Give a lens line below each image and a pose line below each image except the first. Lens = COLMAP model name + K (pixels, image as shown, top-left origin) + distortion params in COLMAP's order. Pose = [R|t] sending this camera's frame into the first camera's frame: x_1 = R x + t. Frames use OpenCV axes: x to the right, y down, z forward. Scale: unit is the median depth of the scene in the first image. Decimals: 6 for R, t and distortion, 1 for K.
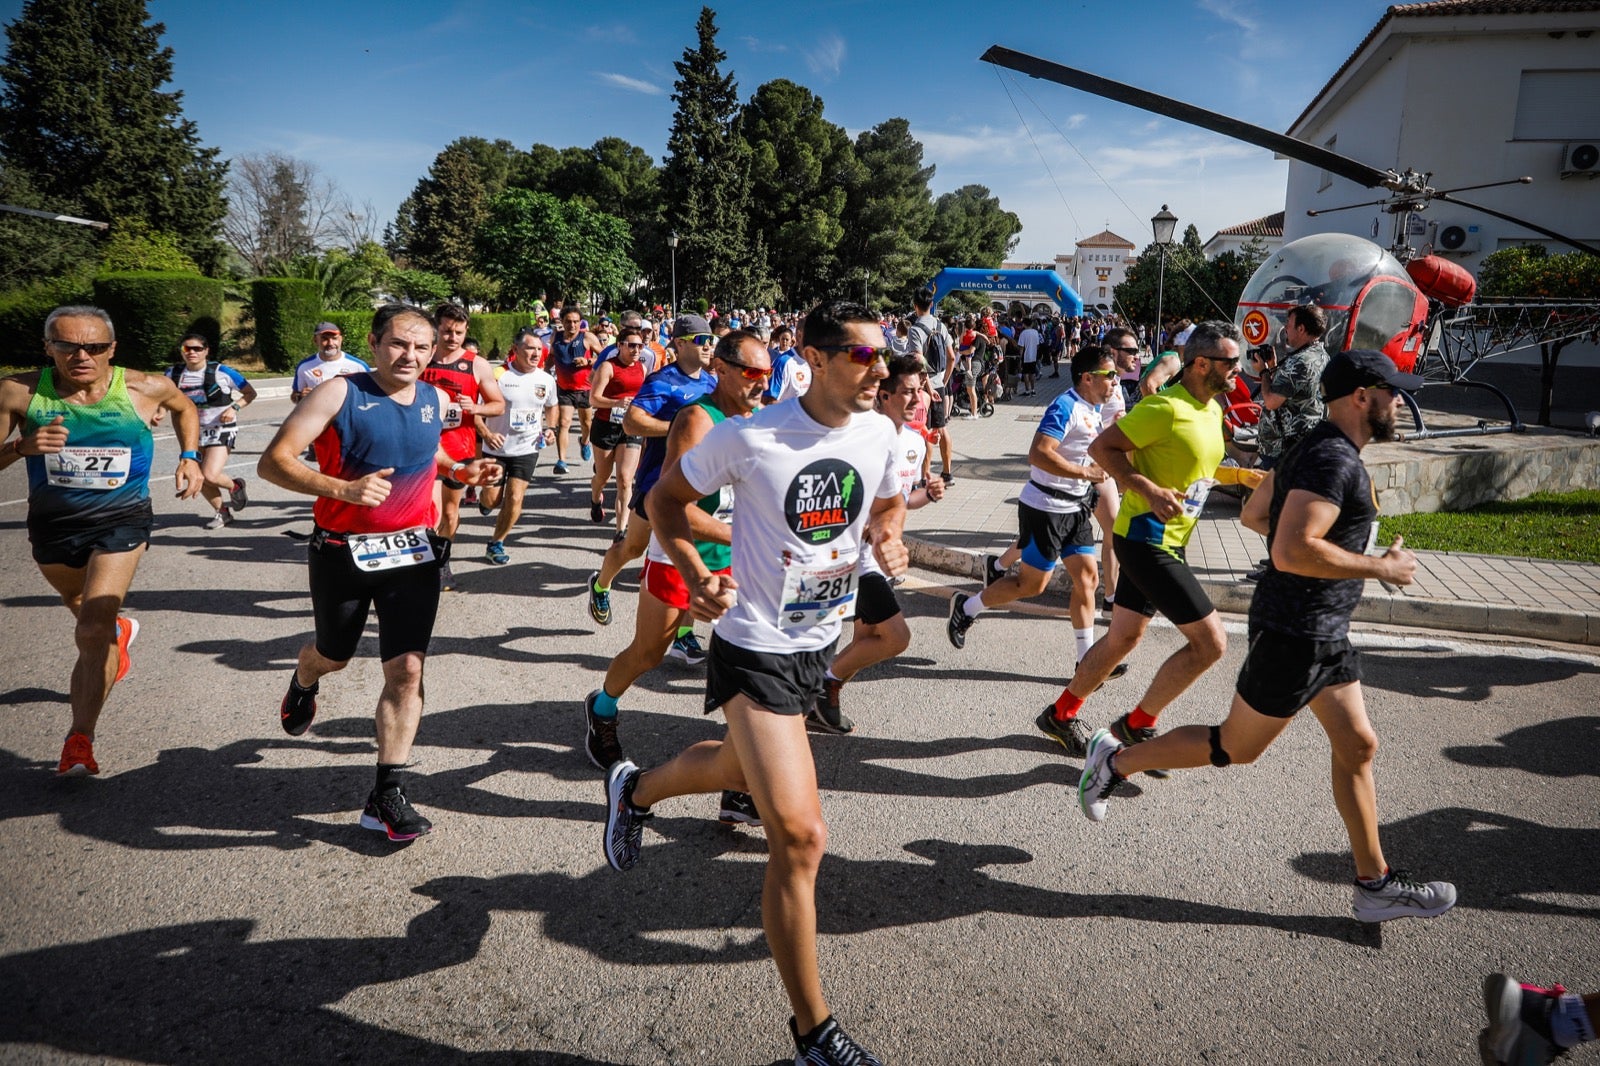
lens RADIAL K [[878.4, 0, 944.2], [0, 878.4, 437.5], [0, 0, 1]] dist [-0.000491, 0.000163]
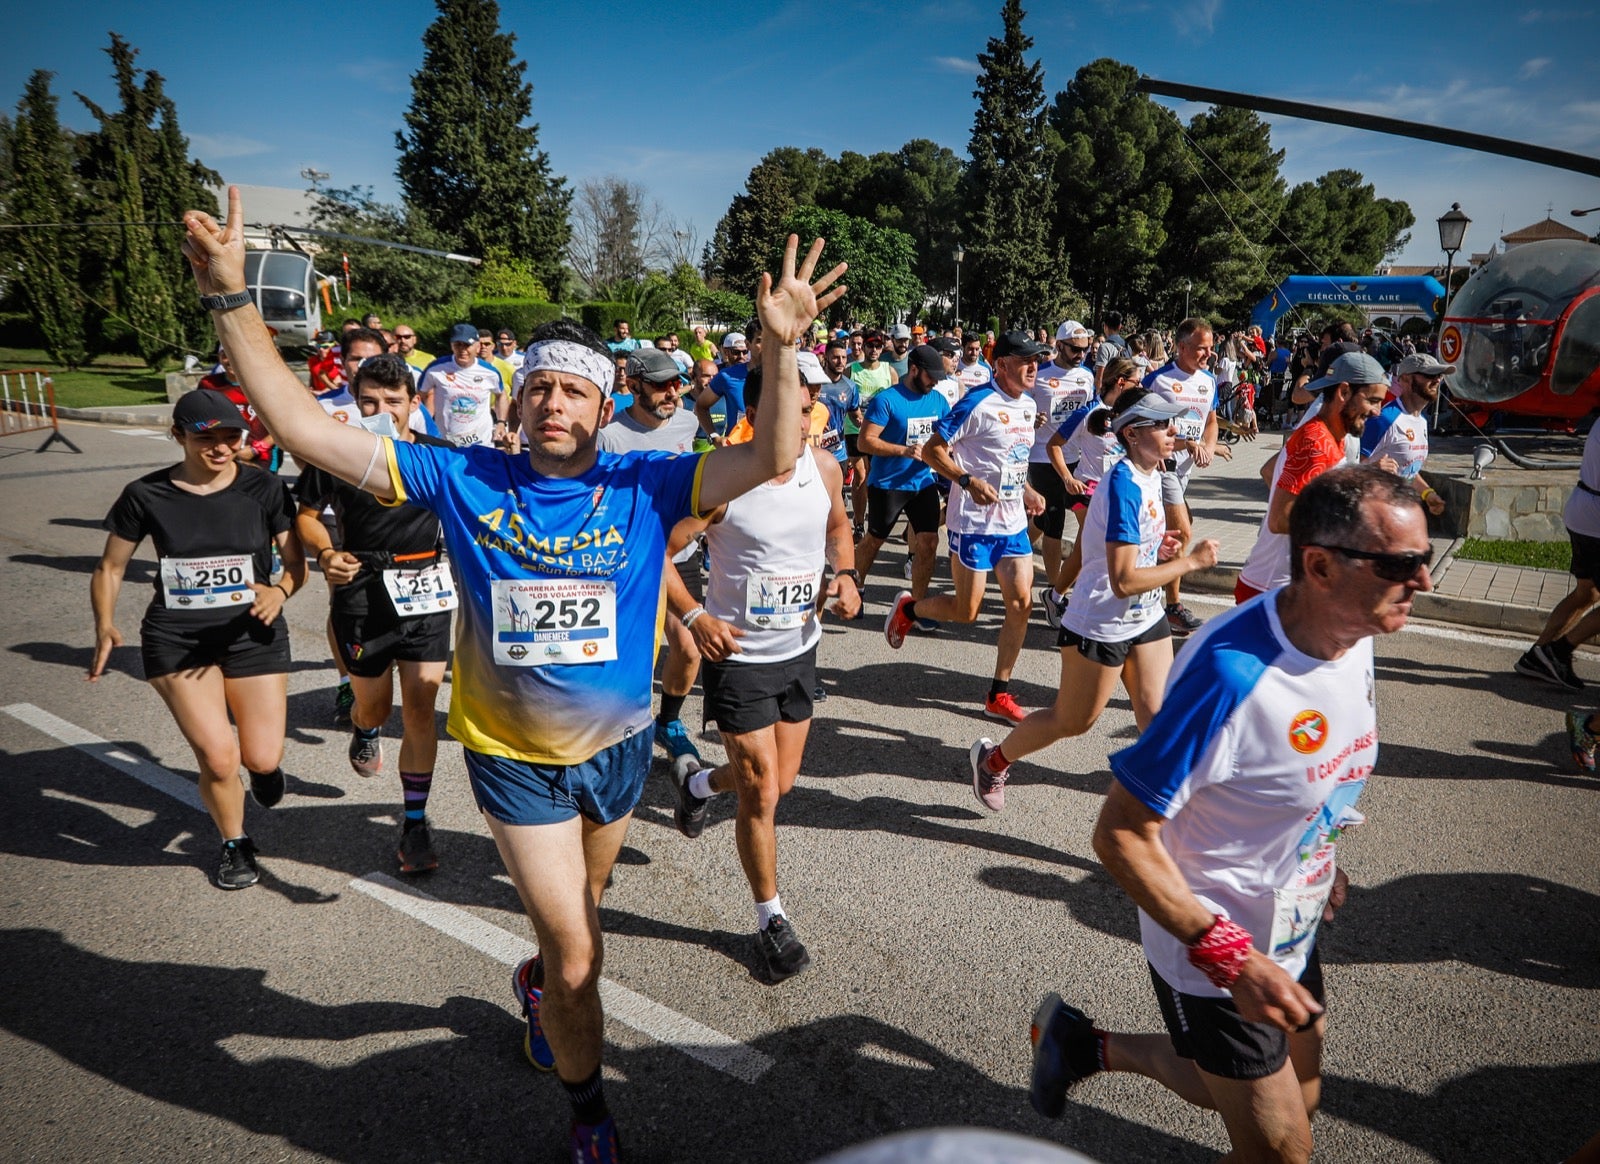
lens RADIAL K [[1089.6, 0, 965.2], [0, 1089.6, 549.5], [0, 0, 1]] dist [-0.010927, 0.001455]
pose [[0.941804, 0.060900, -0.330601, 0.083077], [-0.042443, 0.997125, 0.062769, 0.013470], [0.333473, -0.045084, 0.941681, -0.087133]]
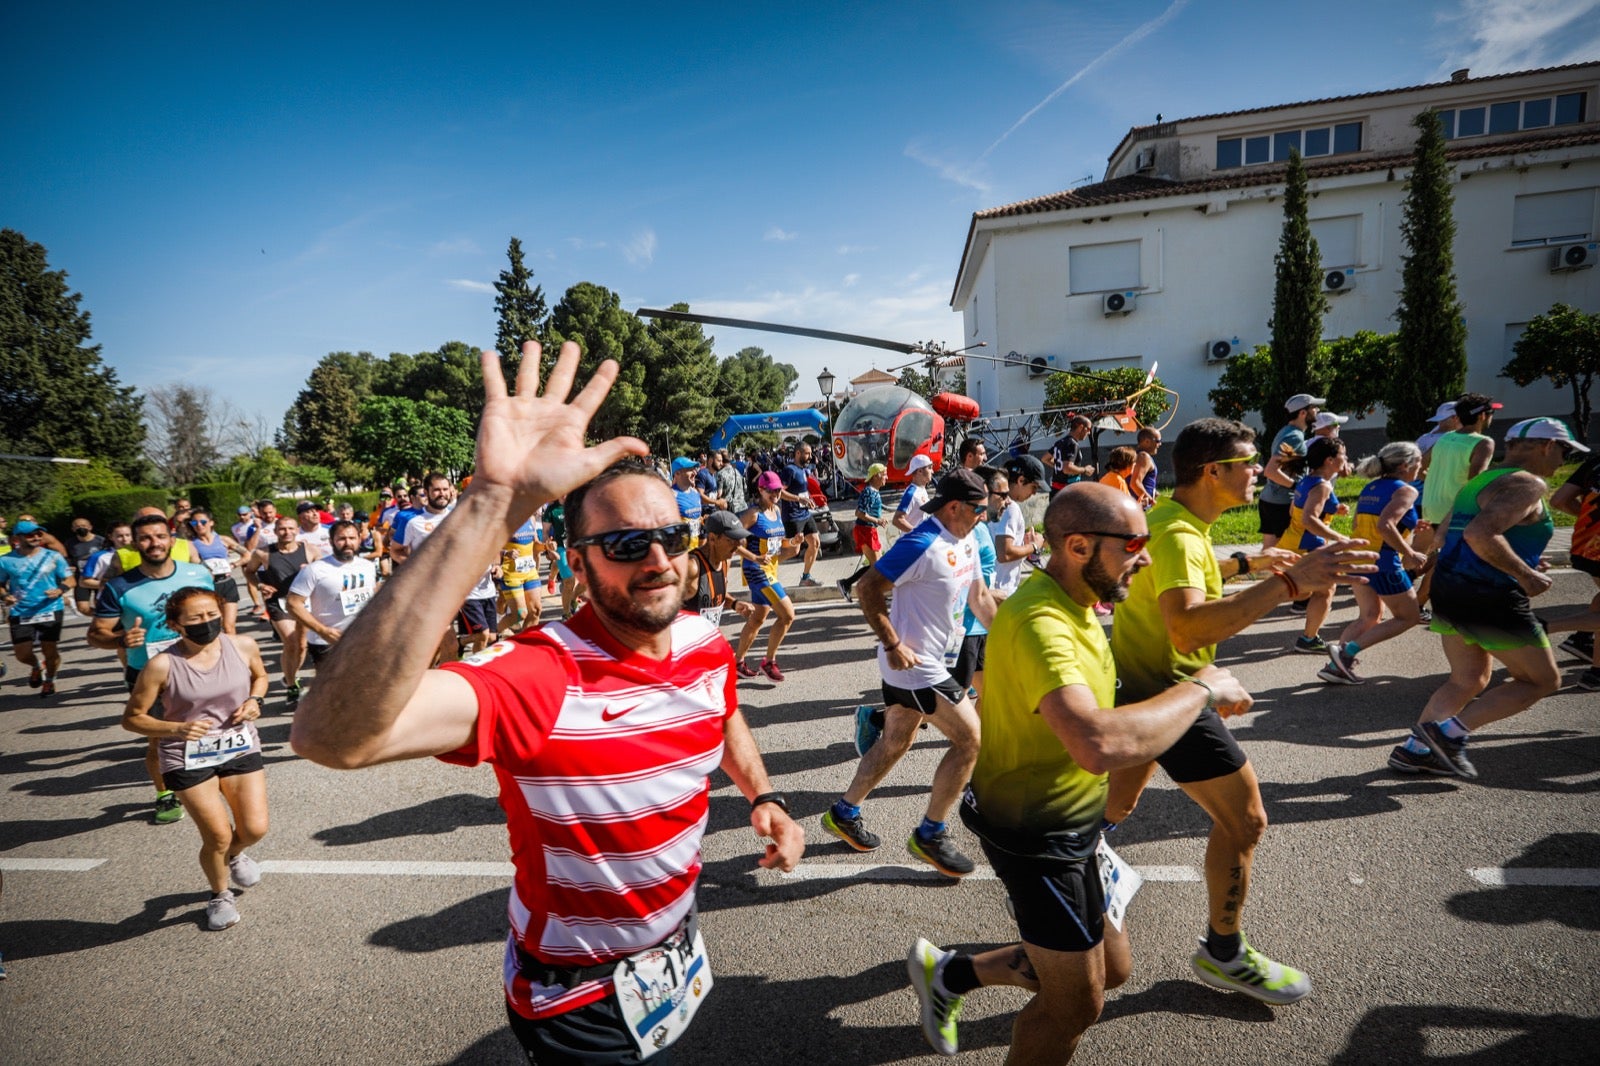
lens RADIAL K [[771.6, 0, 818.6], [0, 771.6, 540.8], [0, 0, 1]] dist [-0.002645, 0.000723]
pose [[0.992524, -0.114892, 0.041192, 0.074836], [0.115583, 0.993188, -0.014786, 0.020041], [-0.039213, 0.019437, 0.999042, -0.137460]]
